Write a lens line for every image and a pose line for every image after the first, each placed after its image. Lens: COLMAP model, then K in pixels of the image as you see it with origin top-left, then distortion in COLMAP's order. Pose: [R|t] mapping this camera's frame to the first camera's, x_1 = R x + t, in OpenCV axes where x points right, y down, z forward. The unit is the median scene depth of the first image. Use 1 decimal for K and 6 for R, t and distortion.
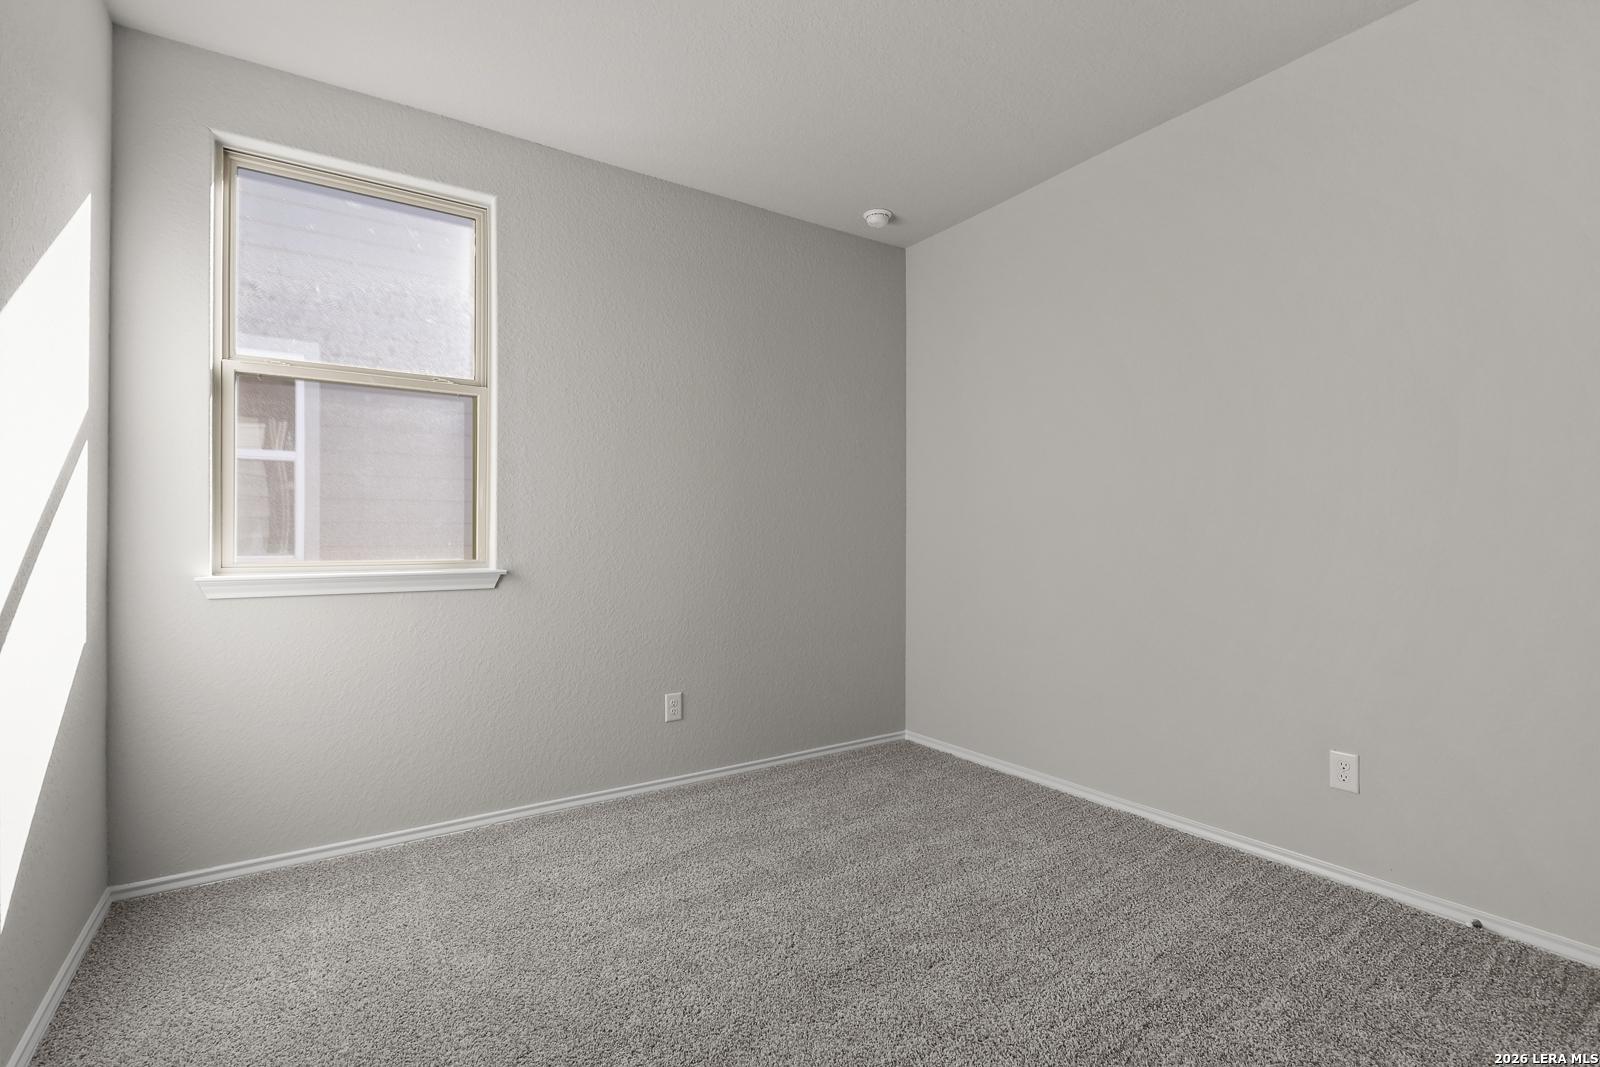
lens RADIAL K [[738.7, 0, 799.8], [0, 738.7, 528.7], [0, 0, 1]] dist [0.005296, 0.000399]
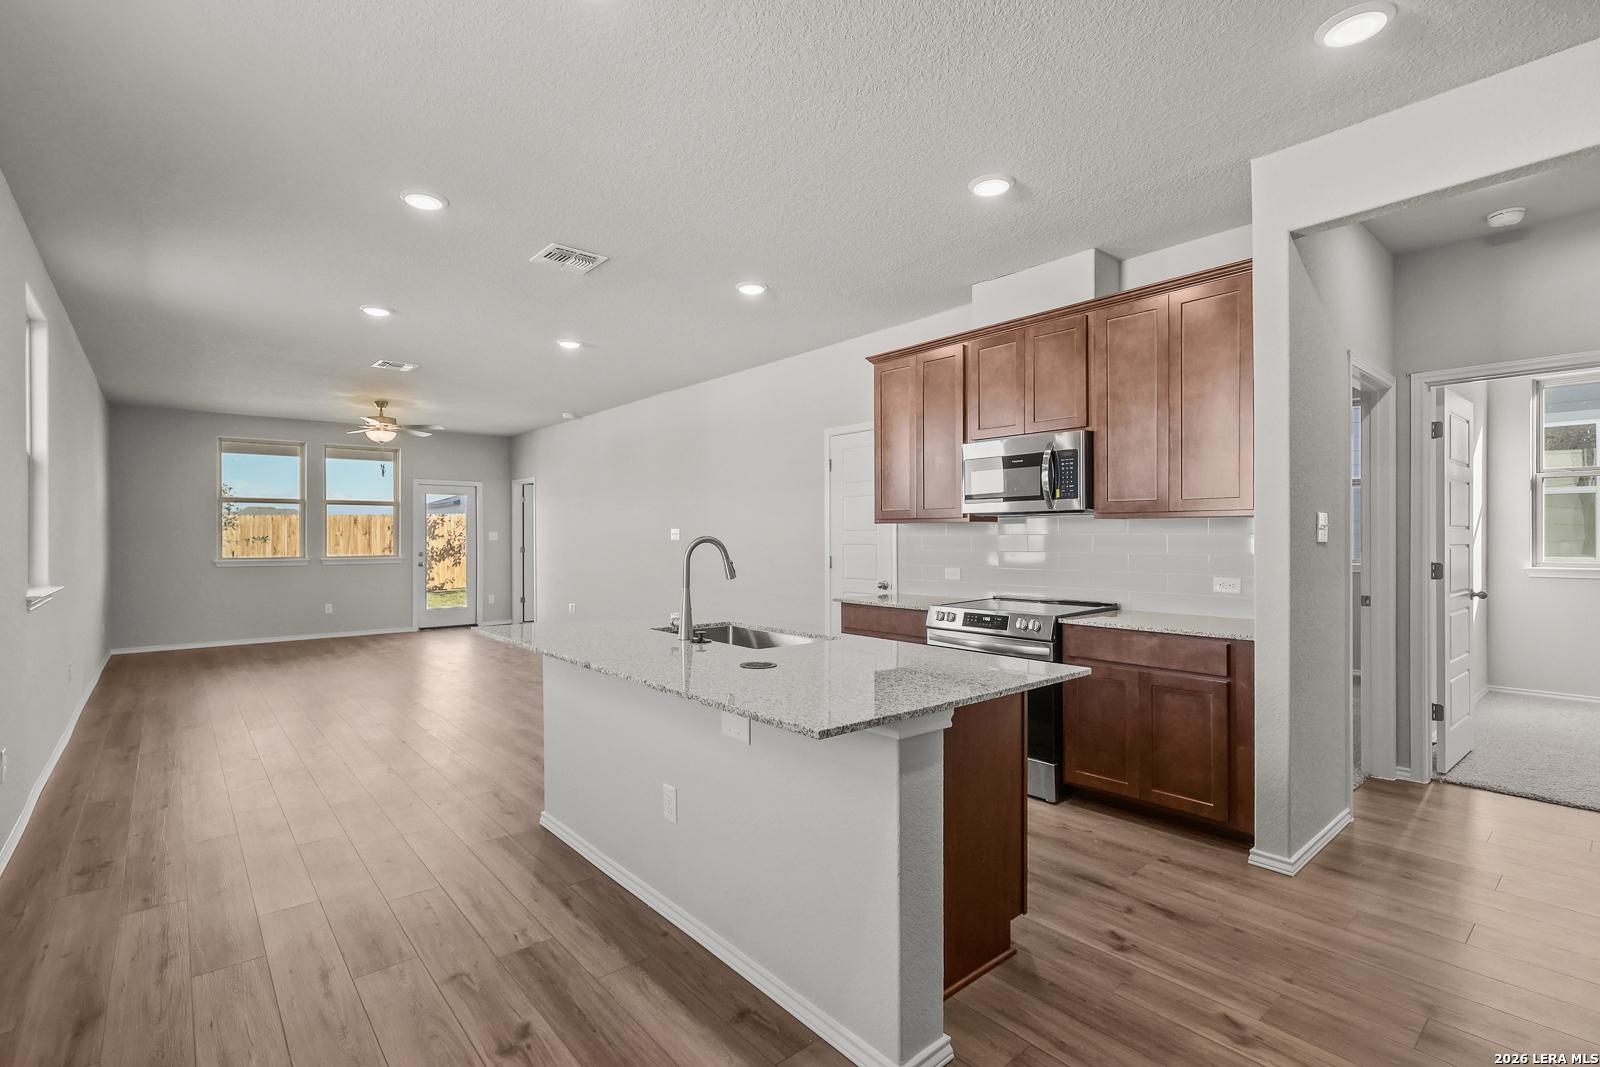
lens RADIAL K [[738.7, 0, 799.8], [0, 738.7, 528.7], [0, 0, 1]] dist [0.005296, 0.000399]
pose [[0.108466, -0.009486, -0.994055, 1.251235], [0.006860, 0.999938, -0.008794, -0.046219], [0.994077, -0.005865, 0.108524, -1.510193]]
